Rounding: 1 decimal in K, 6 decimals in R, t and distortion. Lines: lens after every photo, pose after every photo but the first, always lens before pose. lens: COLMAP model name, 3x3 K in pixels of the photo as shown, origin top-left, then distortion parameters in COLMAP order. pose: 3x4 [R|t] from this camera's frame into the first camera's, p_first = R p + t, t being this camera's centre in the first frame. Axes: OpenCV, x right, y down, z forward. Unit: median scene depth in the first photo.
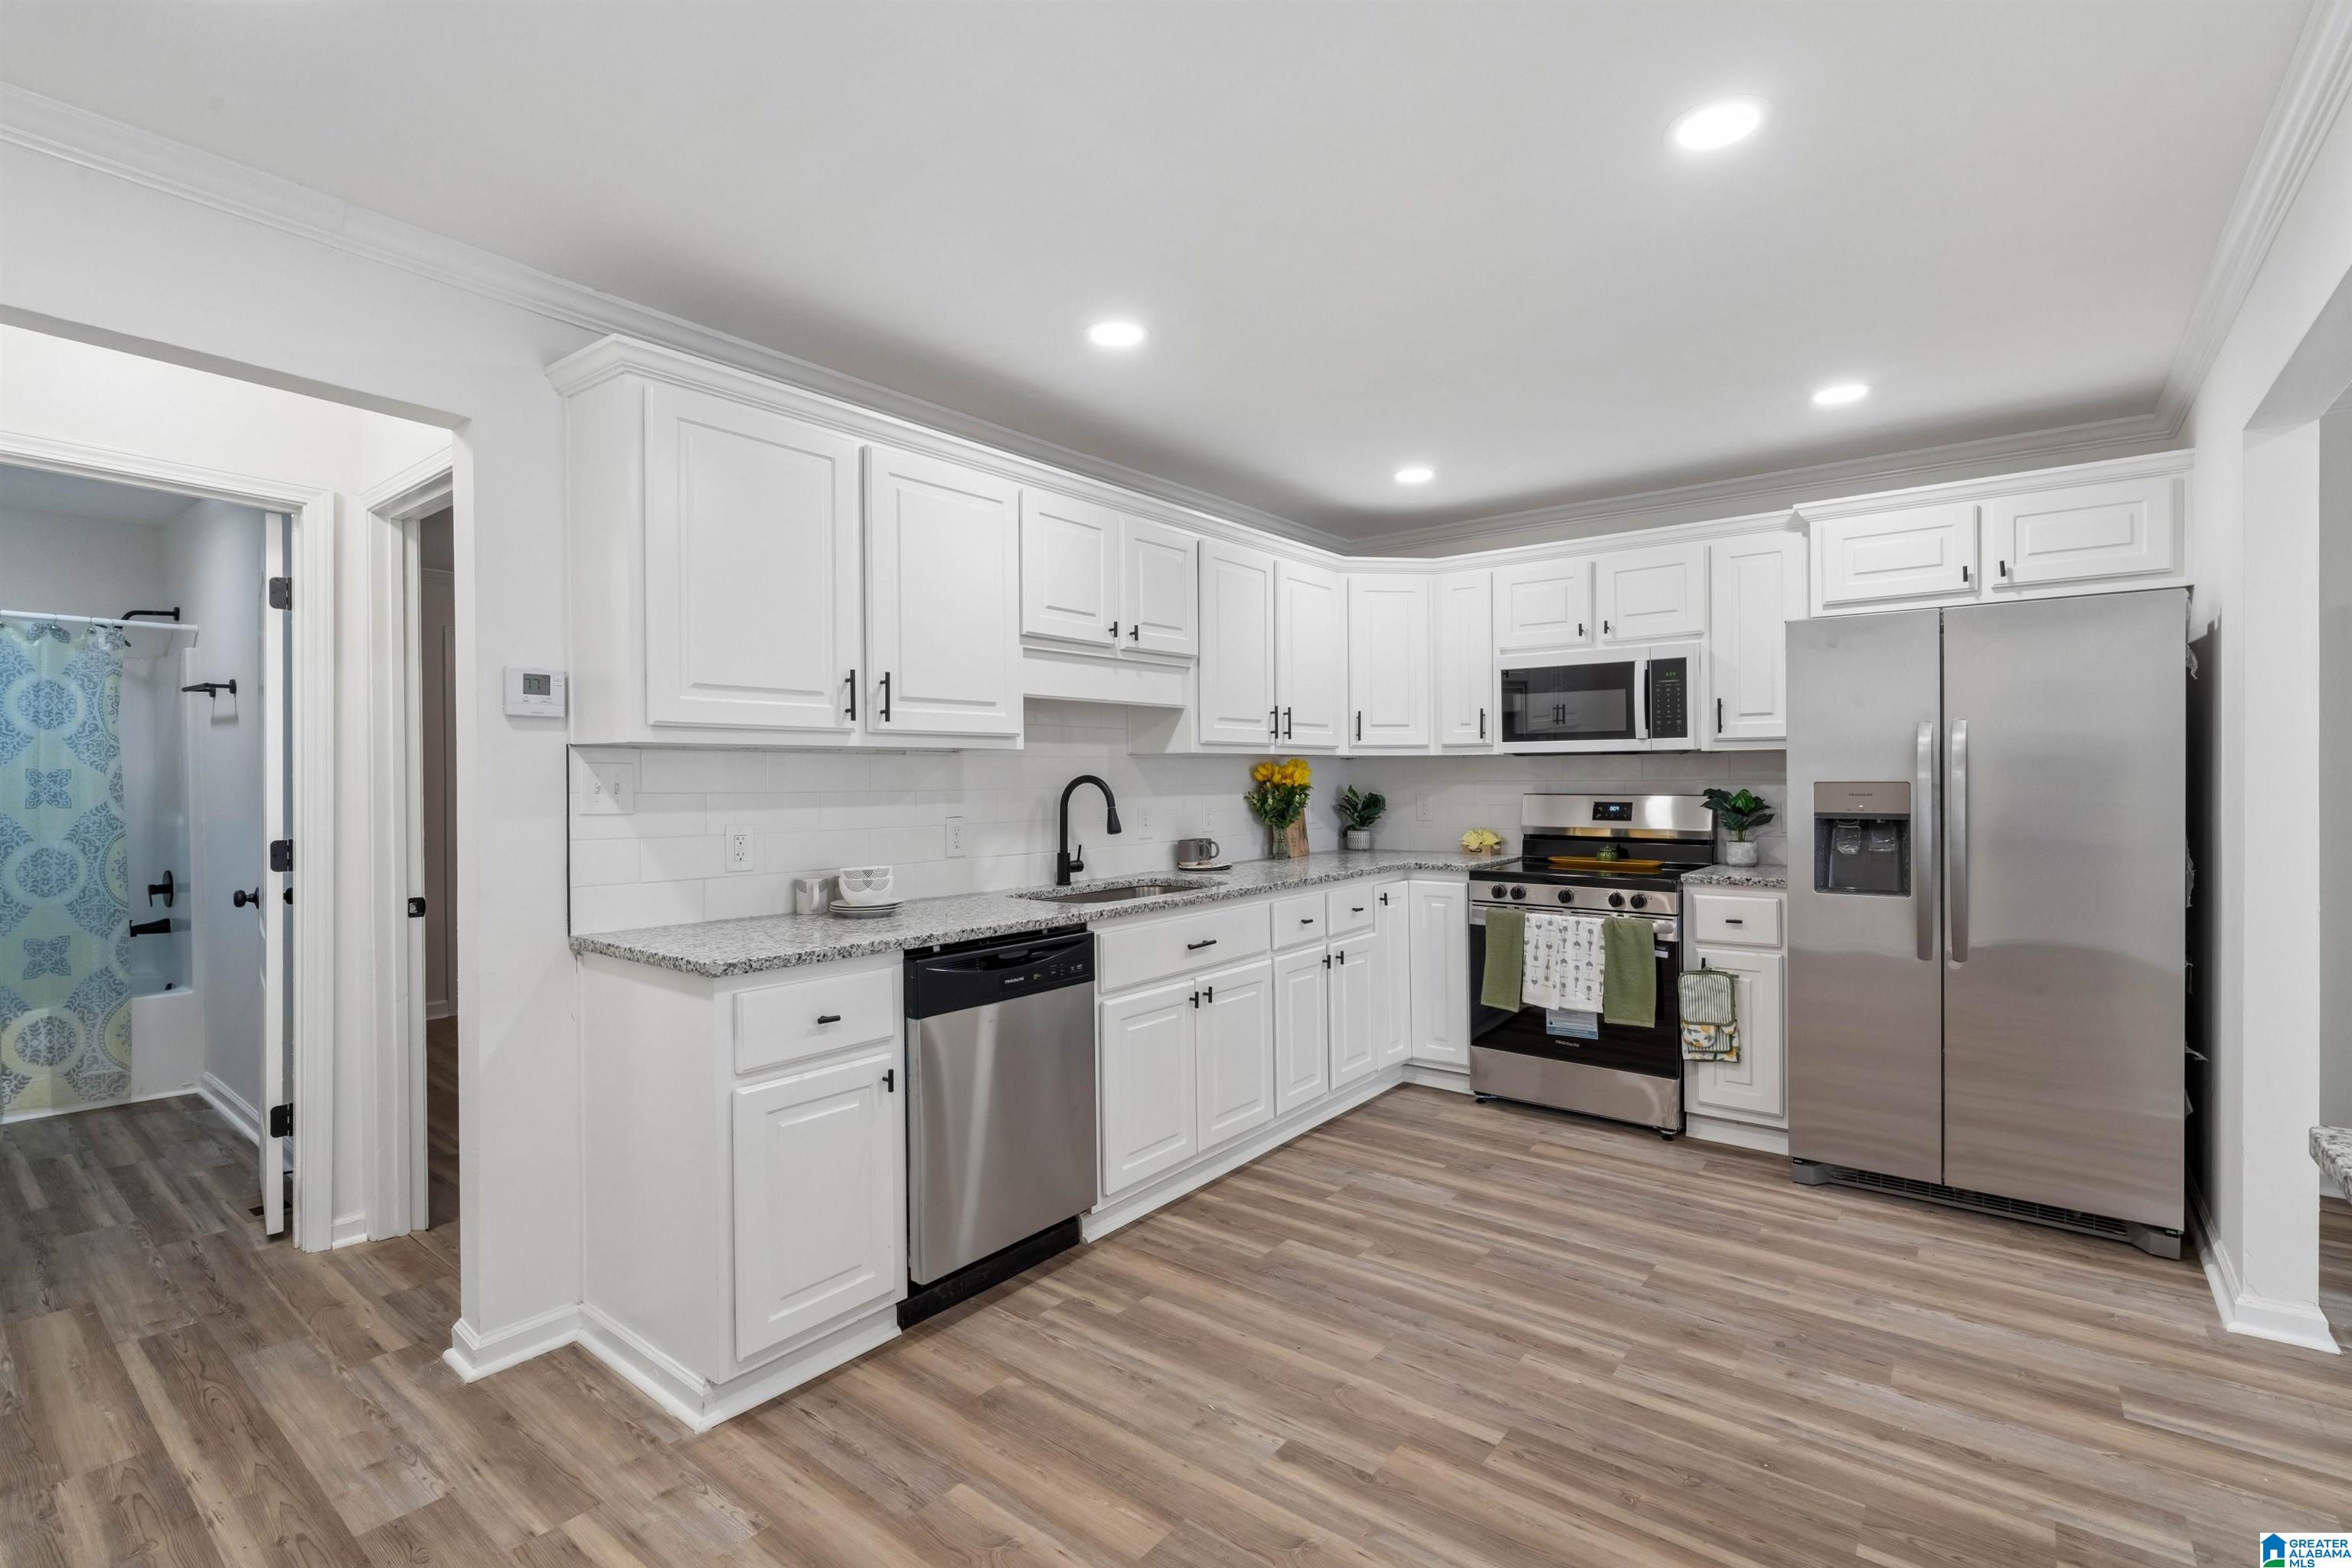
lens RADIAL K [[1070.1, 0, 1182.1], [0, 1070.1, 784.7], [0, 0, 1]] dist [0.001704, 0.000537]
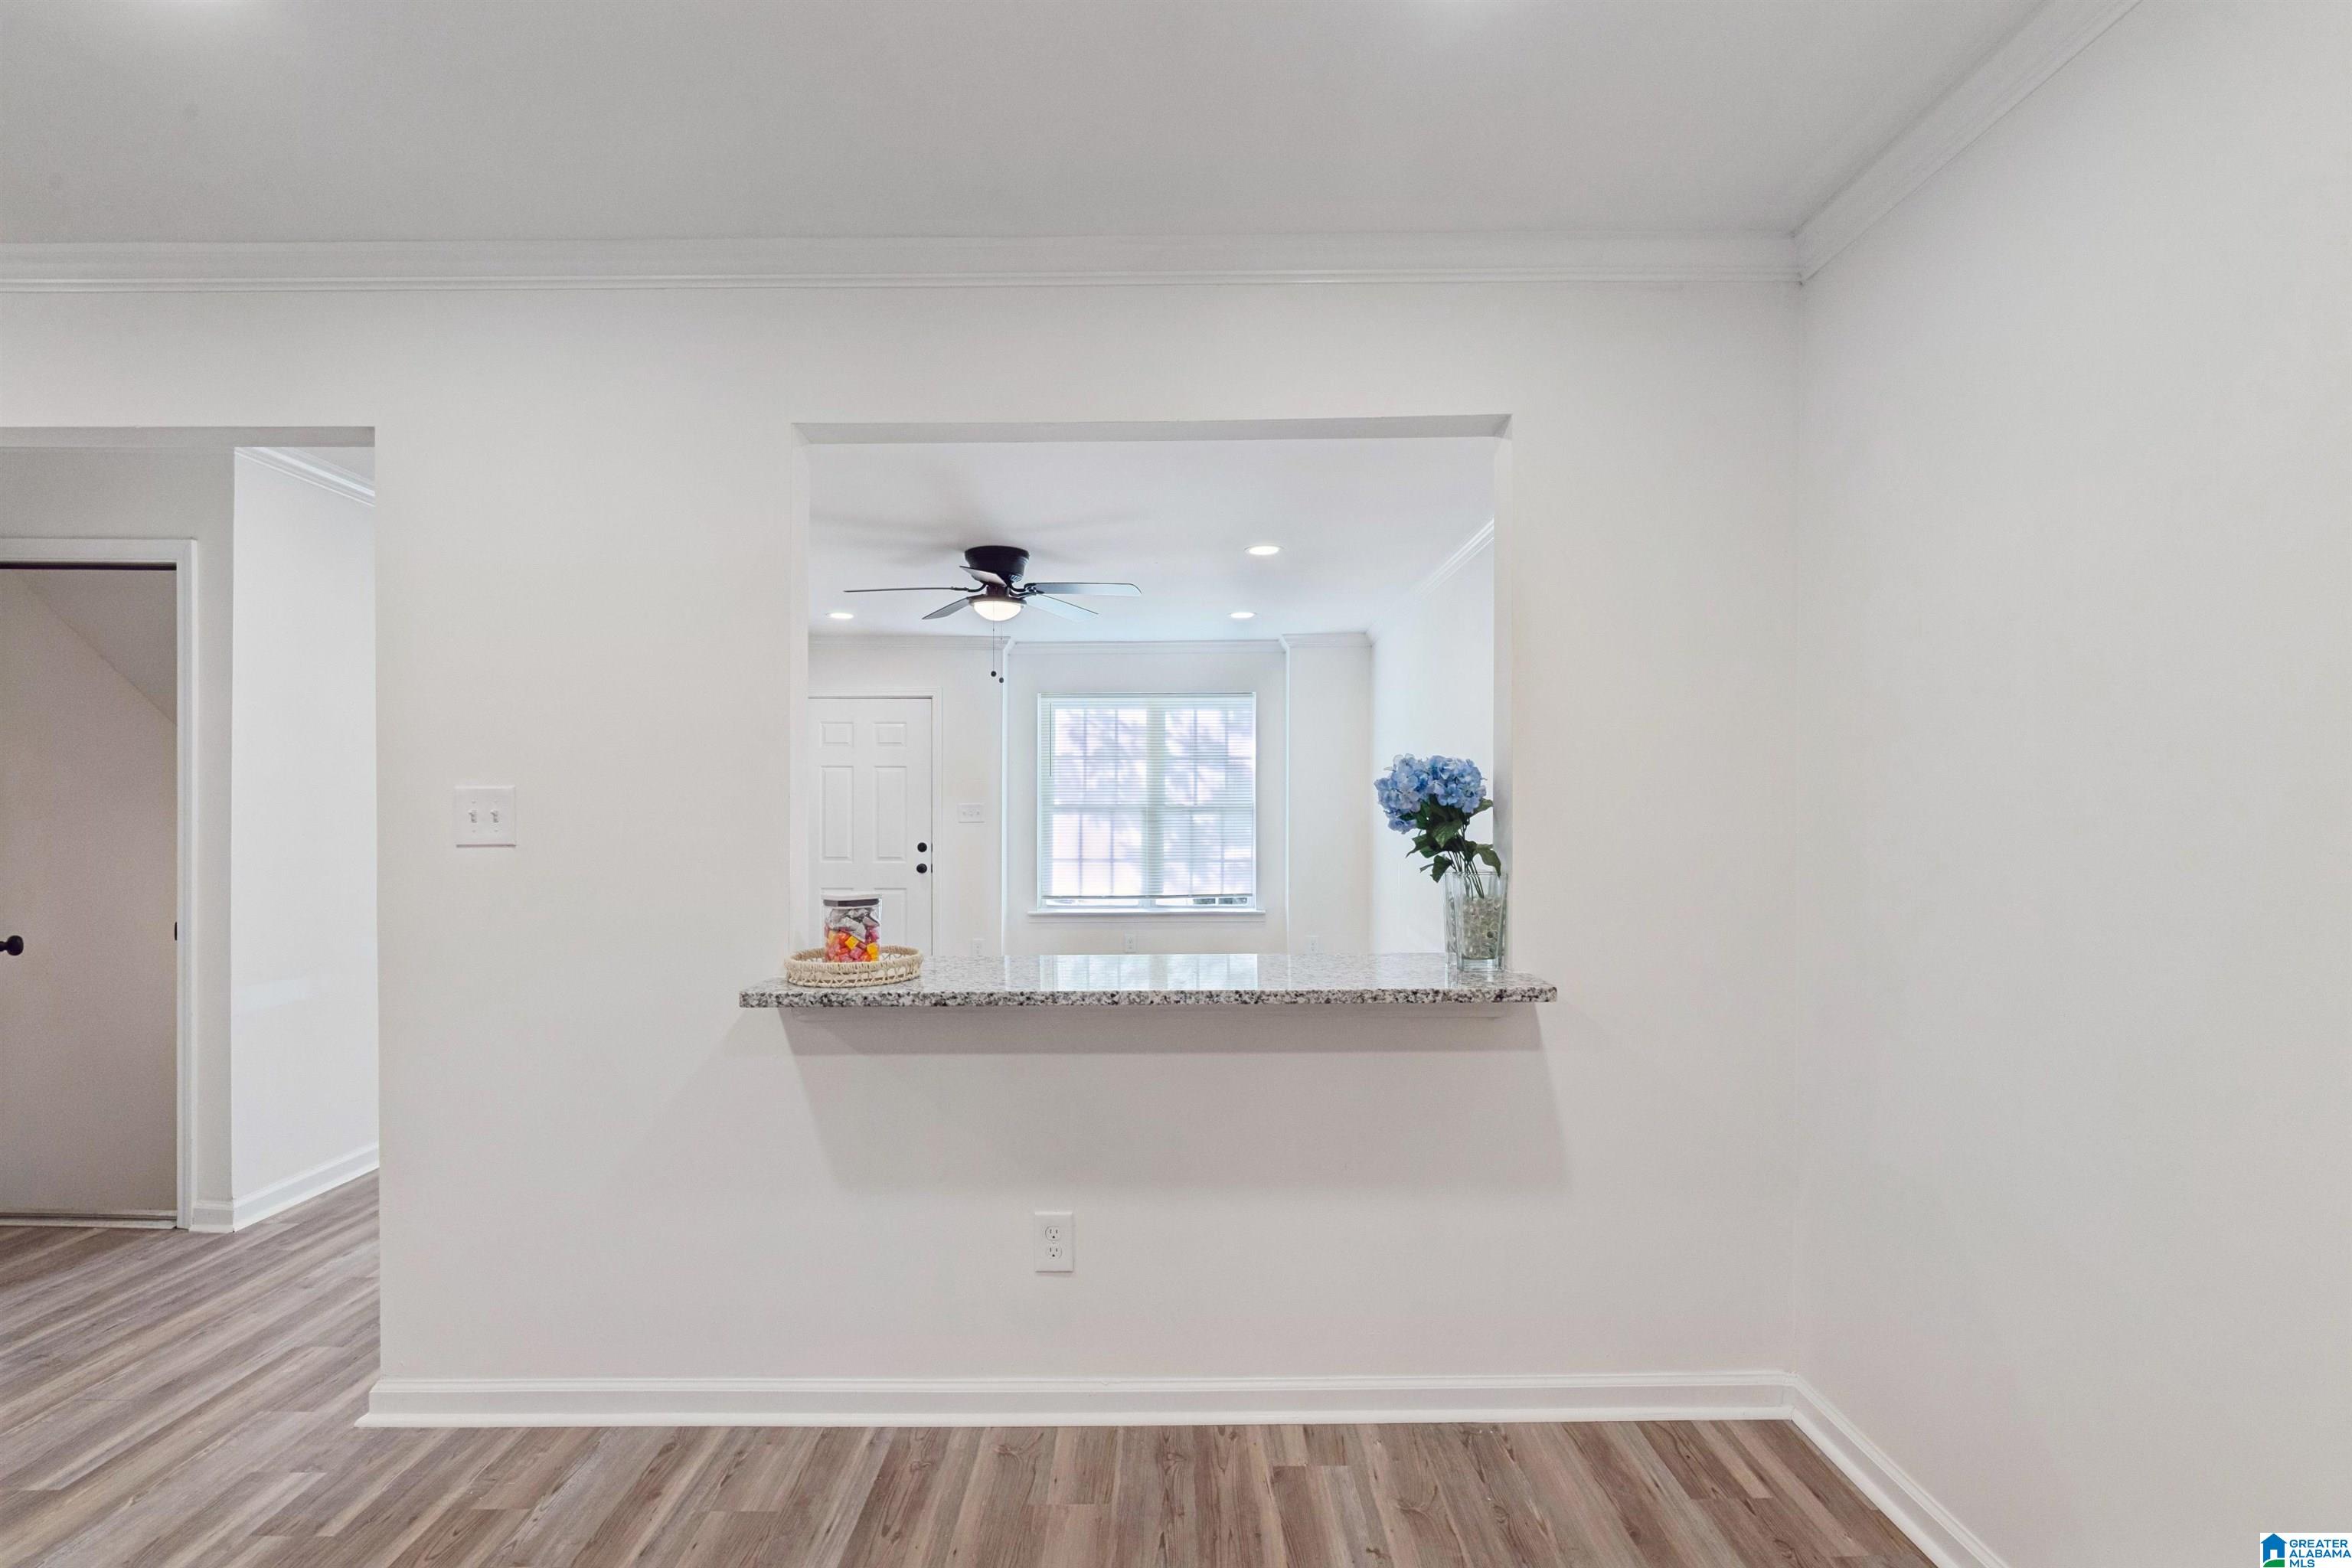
lens RADIAL K [[1071.6, 0, 1170.5], [0, 1071.6, 819.9], [0, 0, 1]] dist [-0.004987, 0.001319]
pose [[-0.614674, -0.002118, 0.788779, -0.301689], [0.007273, 0.999939, 0.008353, 0.002075], [-0.788748, 0.010871, -0.614620, 0.531970]]
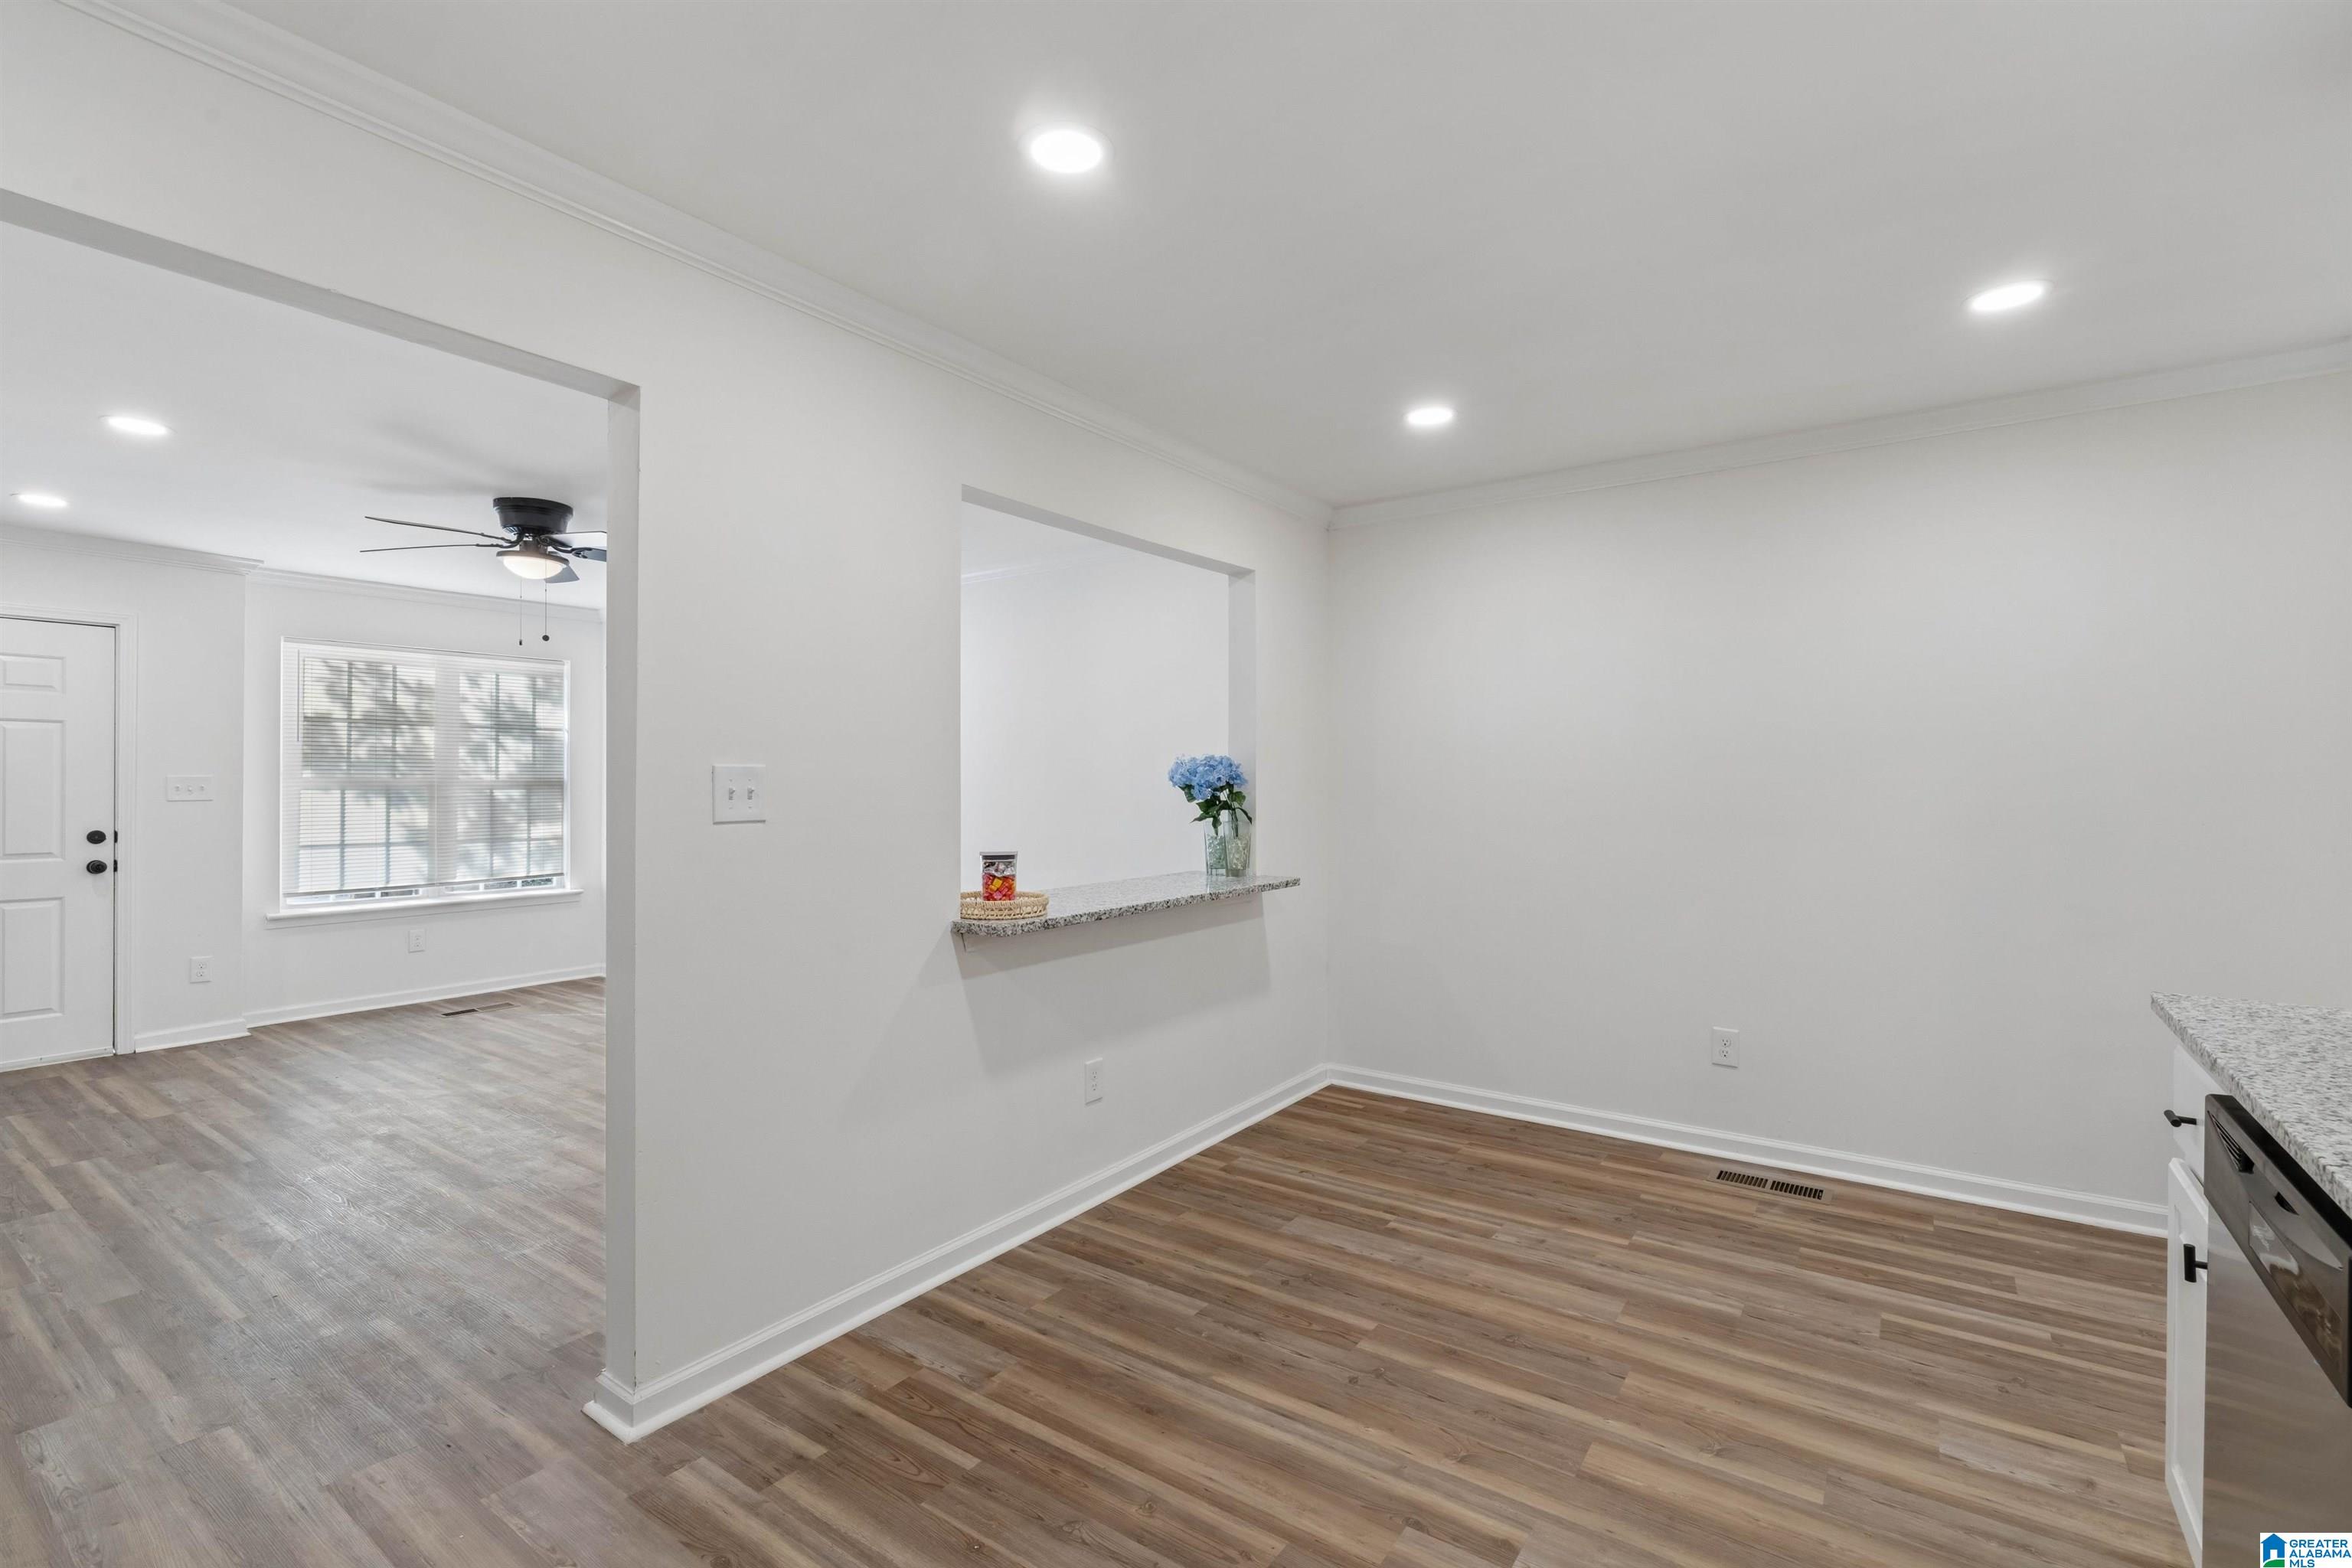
lens RADIAL K [[1058.3, 0, 1176.0], [0, 1058.3, 784.0], [0, 0, 1]] dist [-0.003065, 0.000458]
pose [[-0.998889, 0.003147, -0.047024, 0.259671], [0.002925, 0.999984, 0.004792, -0.006449], [0.047039, 0.004649, -0.998882, 1.178389]]
